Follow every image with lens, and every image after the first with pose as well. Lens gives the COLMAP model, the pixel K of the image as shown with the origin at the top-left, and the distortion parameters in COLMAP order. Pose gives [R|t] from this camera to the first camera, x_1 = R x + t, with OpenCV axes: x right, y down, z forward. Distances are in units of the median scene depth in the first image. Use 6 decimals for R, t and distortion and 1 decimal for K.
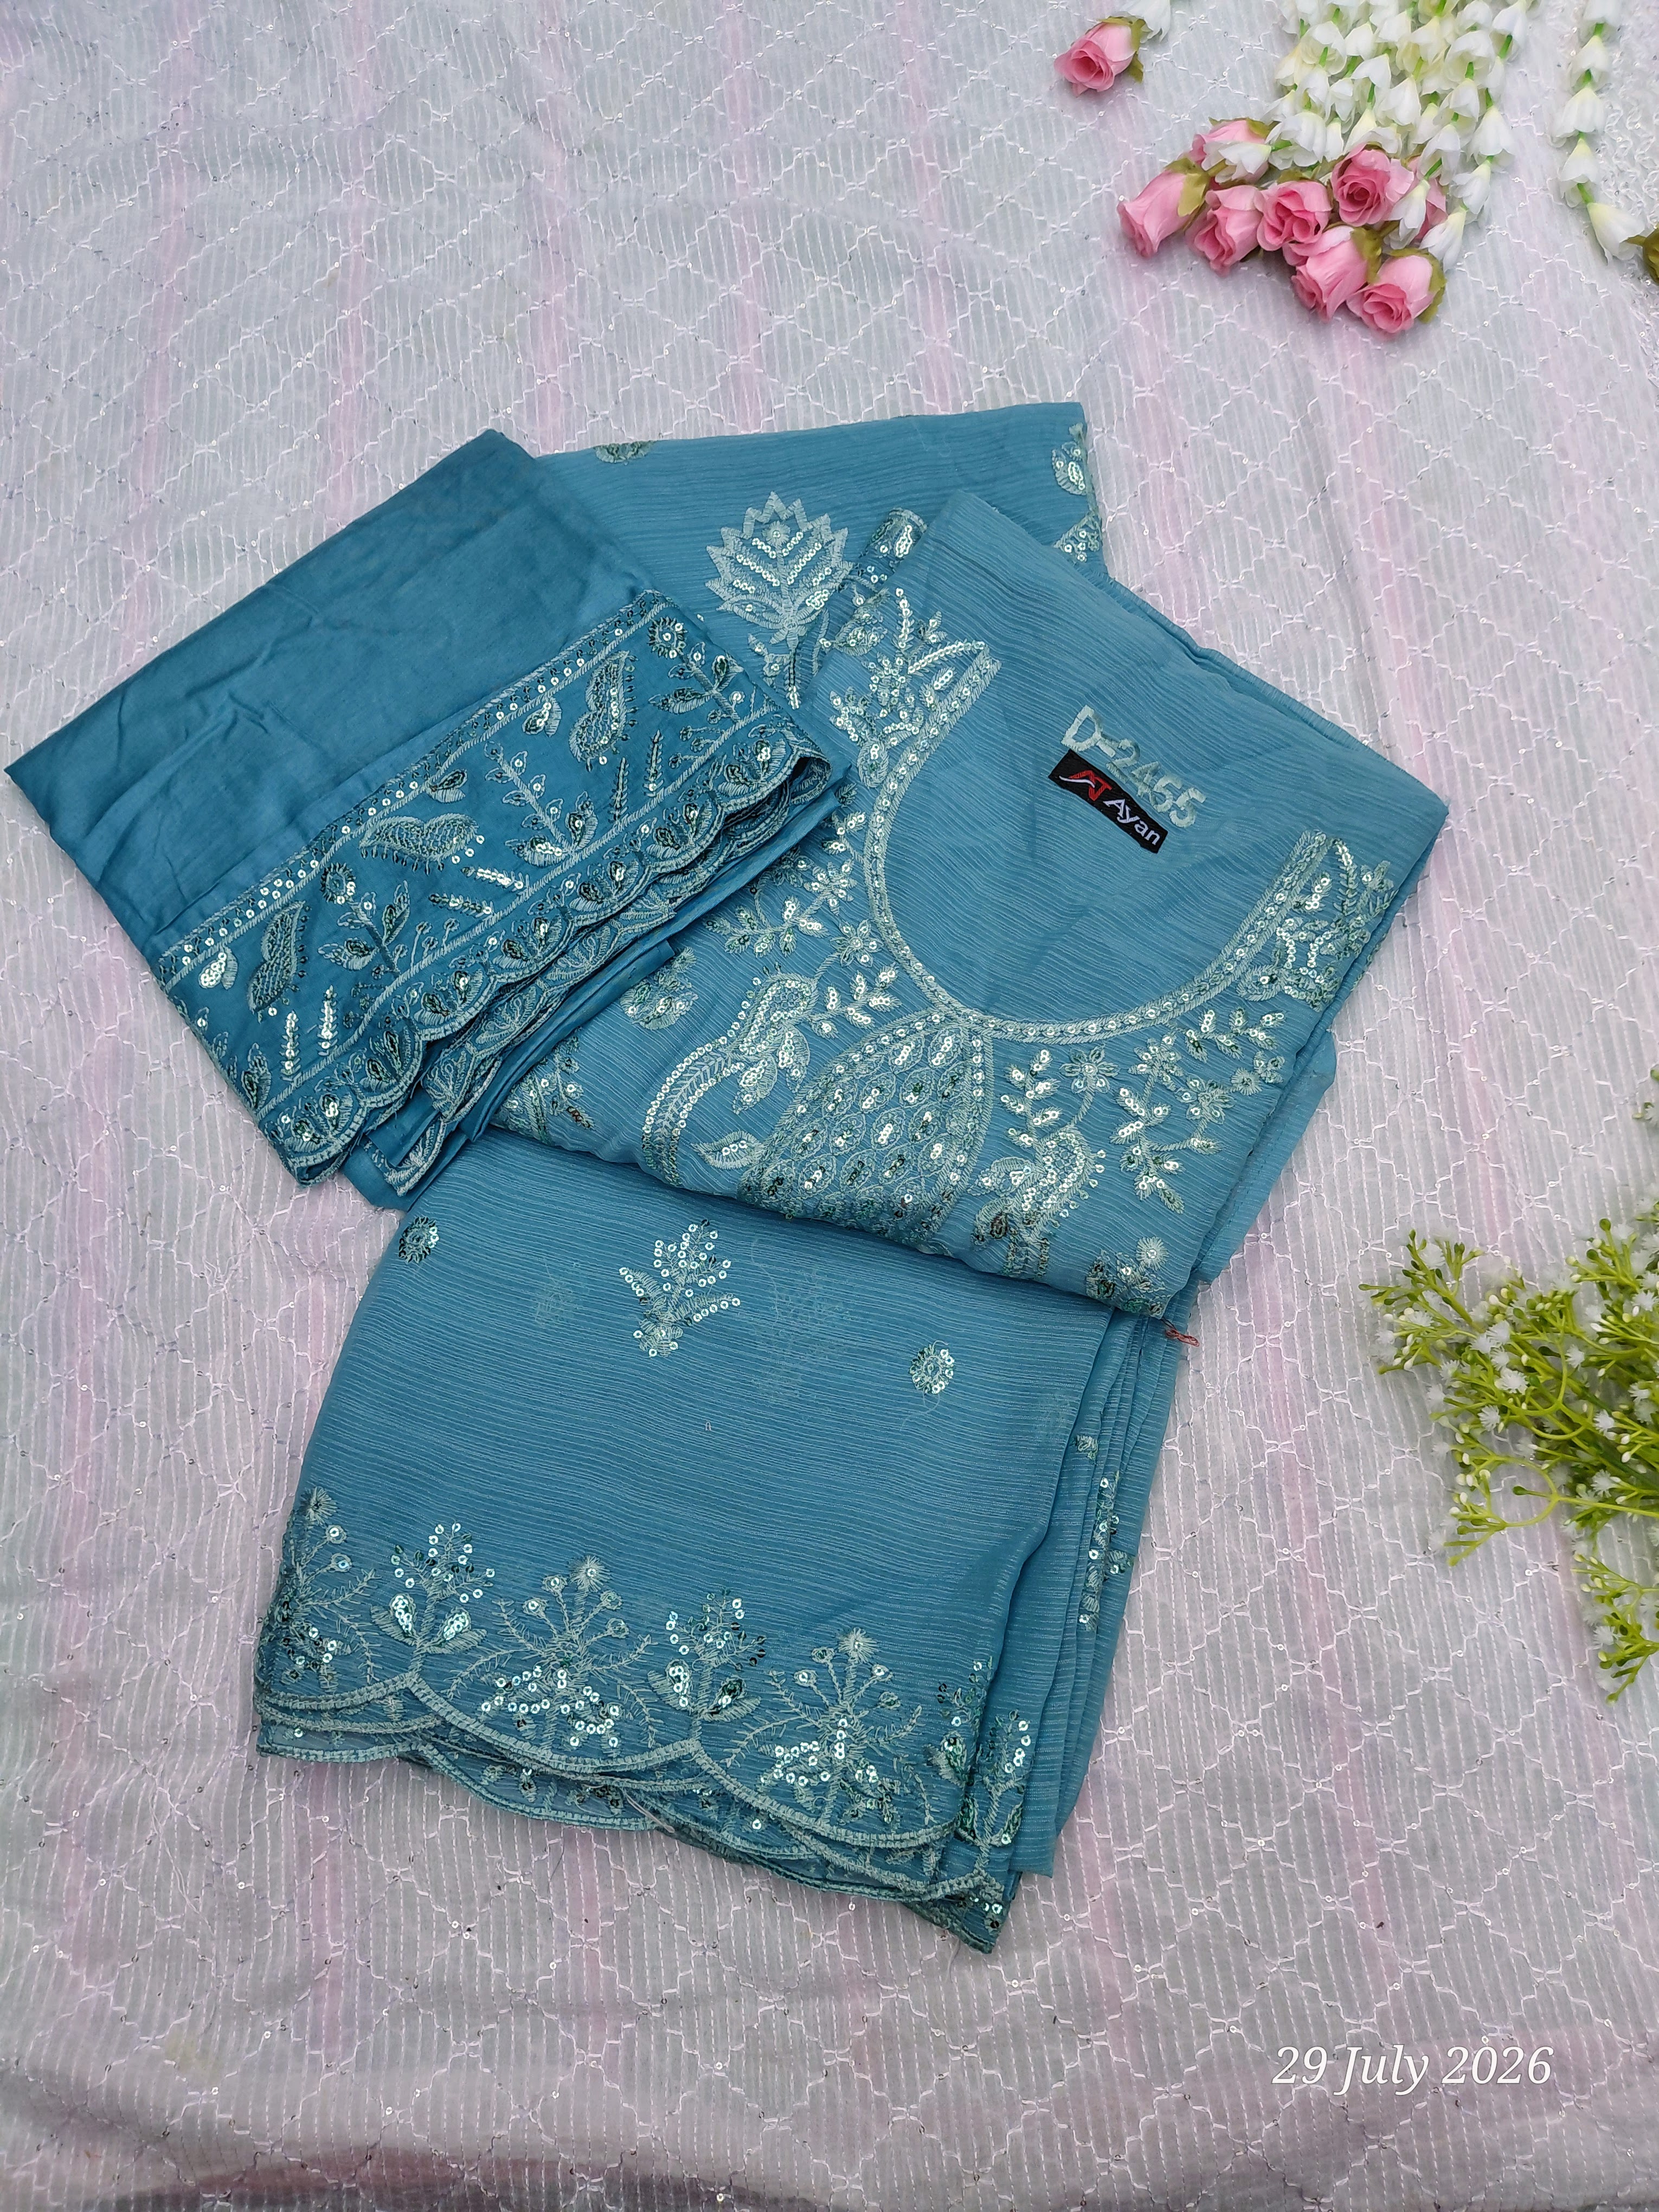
lens RADIAL K [[1568.8, 0, 829.5], [0, 1568.8, 1106.0], [0, 0, 1]] dist [0.118456, -0.278636]
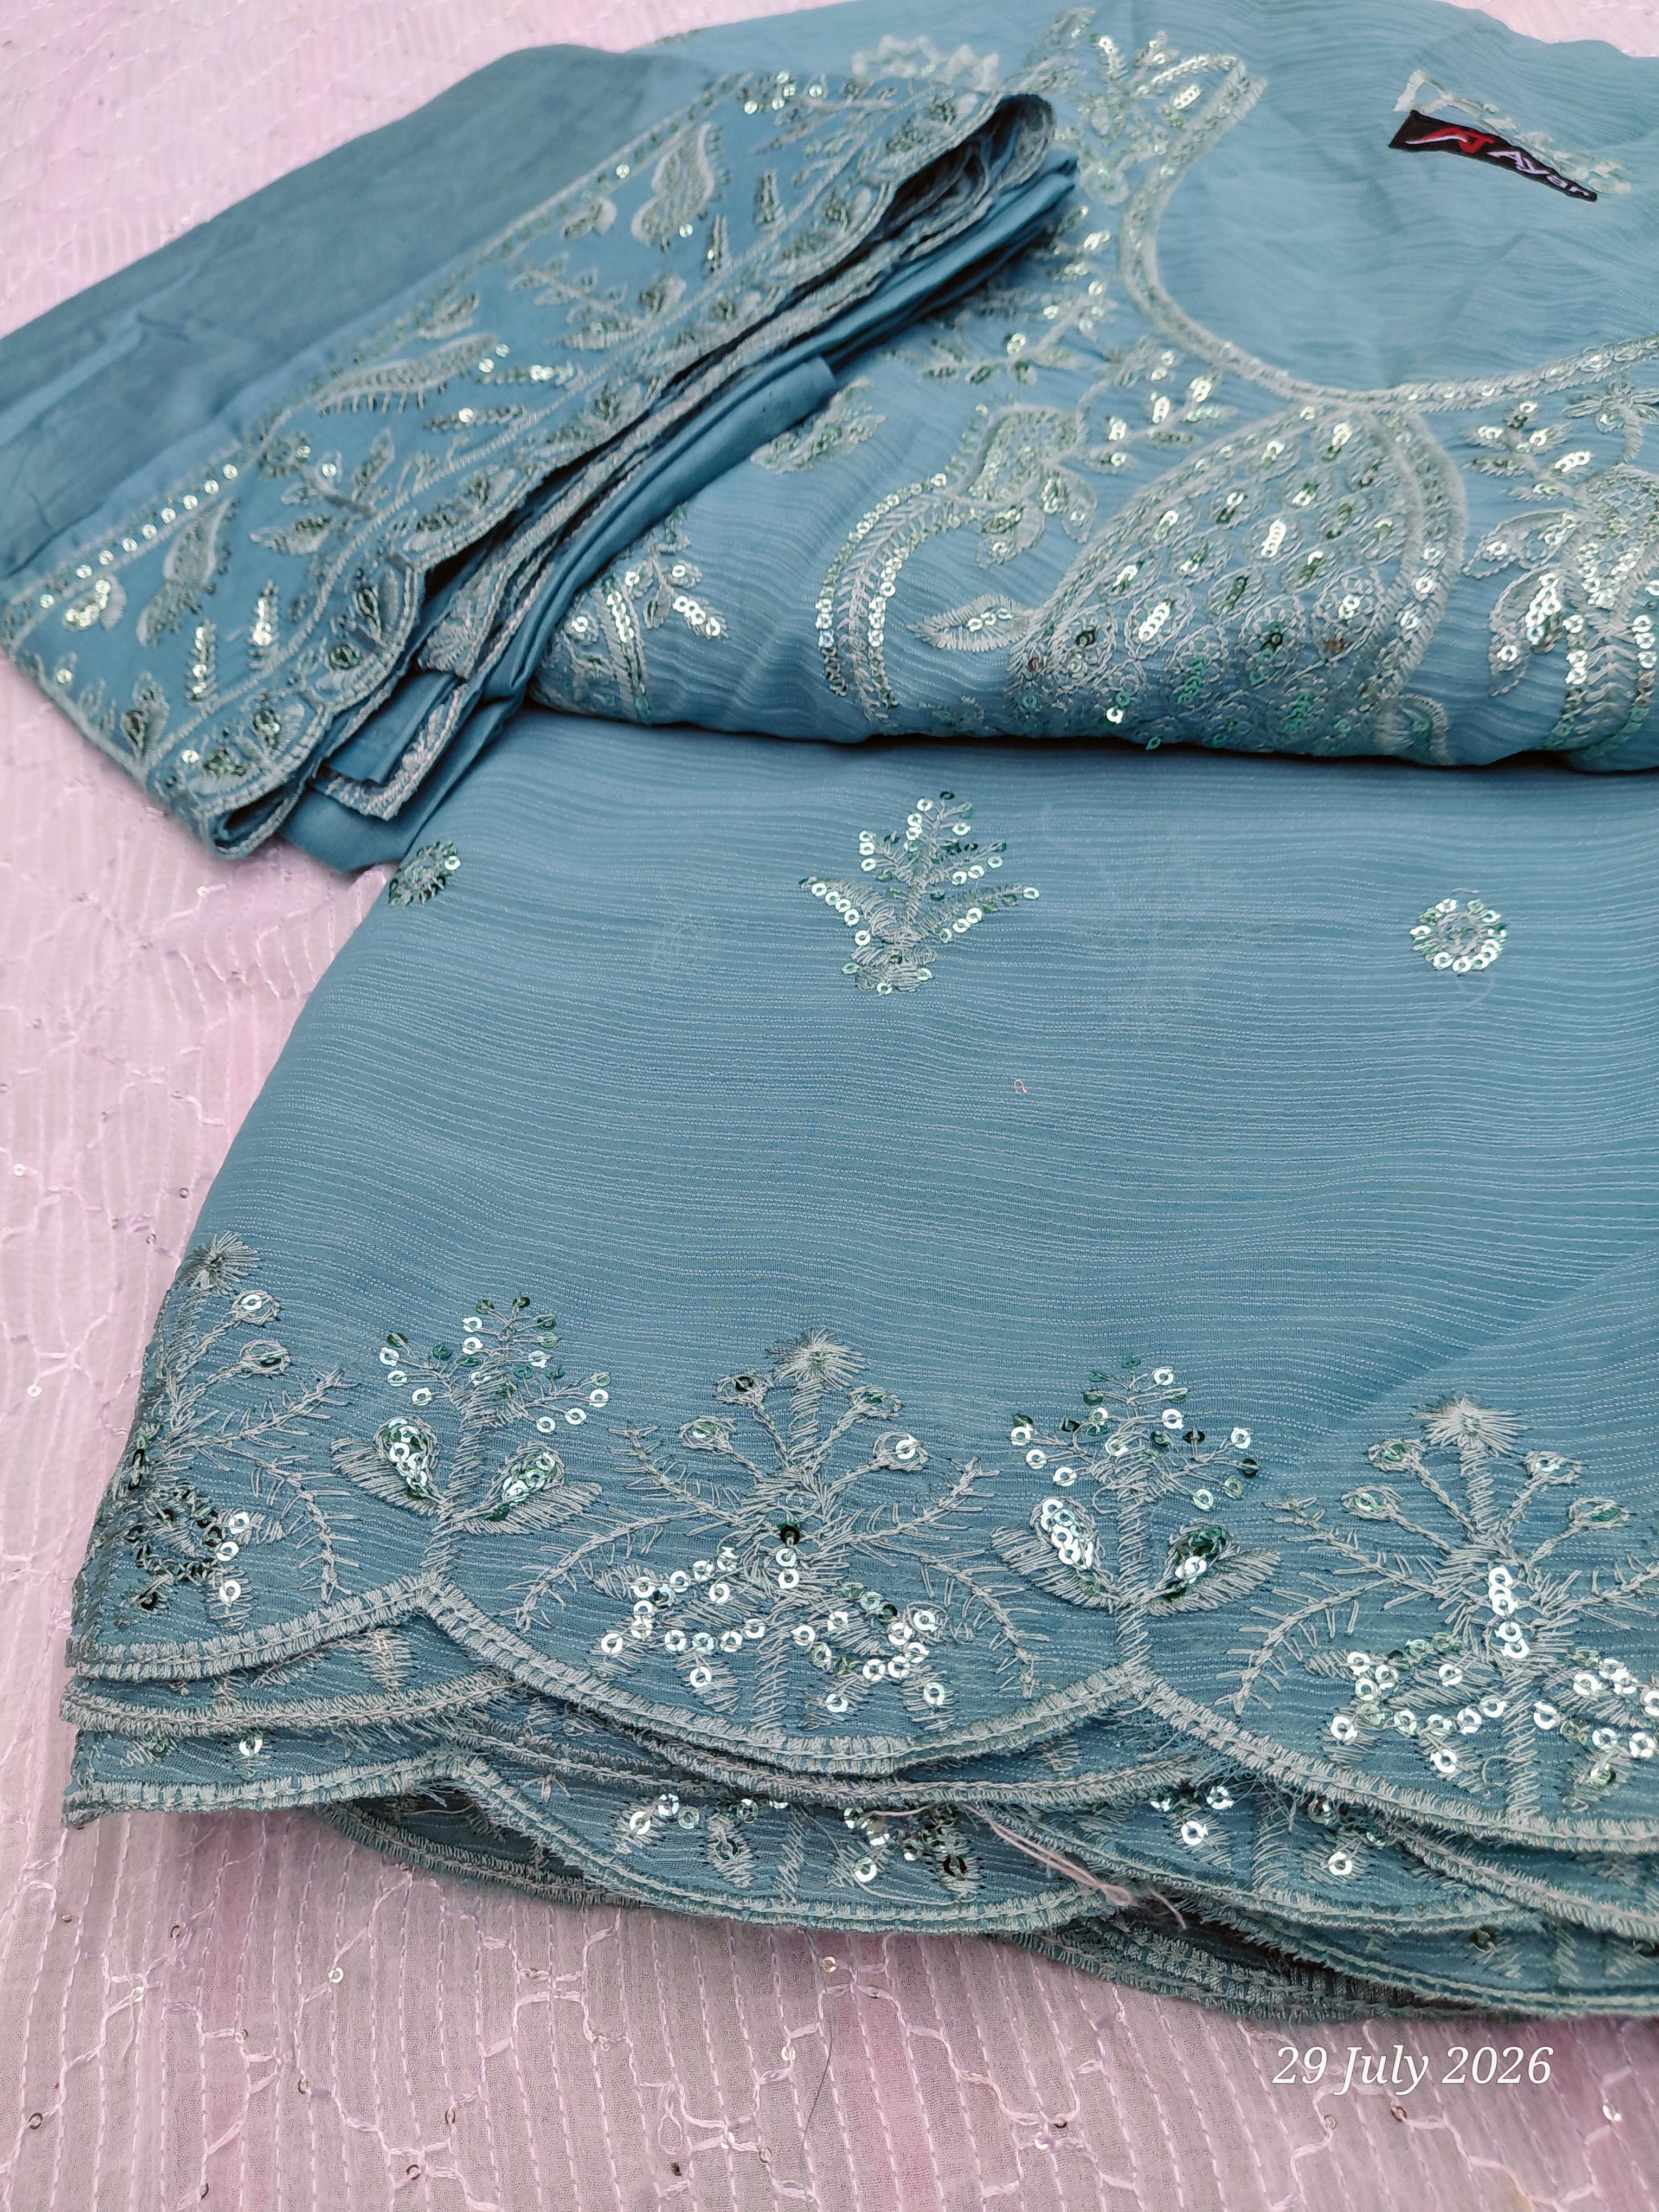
lens RADIAL K [[1681.0, 0, 821.3], [0, 1681.0, 1056.8], [0, 0, 1]] dist [0.000632, -0.045957]
pose [[0.992539, -0.119396, -0.024710, -0.130833], [0.106209, 0.946181, -0.305715, 0.364357], [0.059881, 0.300810, 0.951802, 0.533572]]
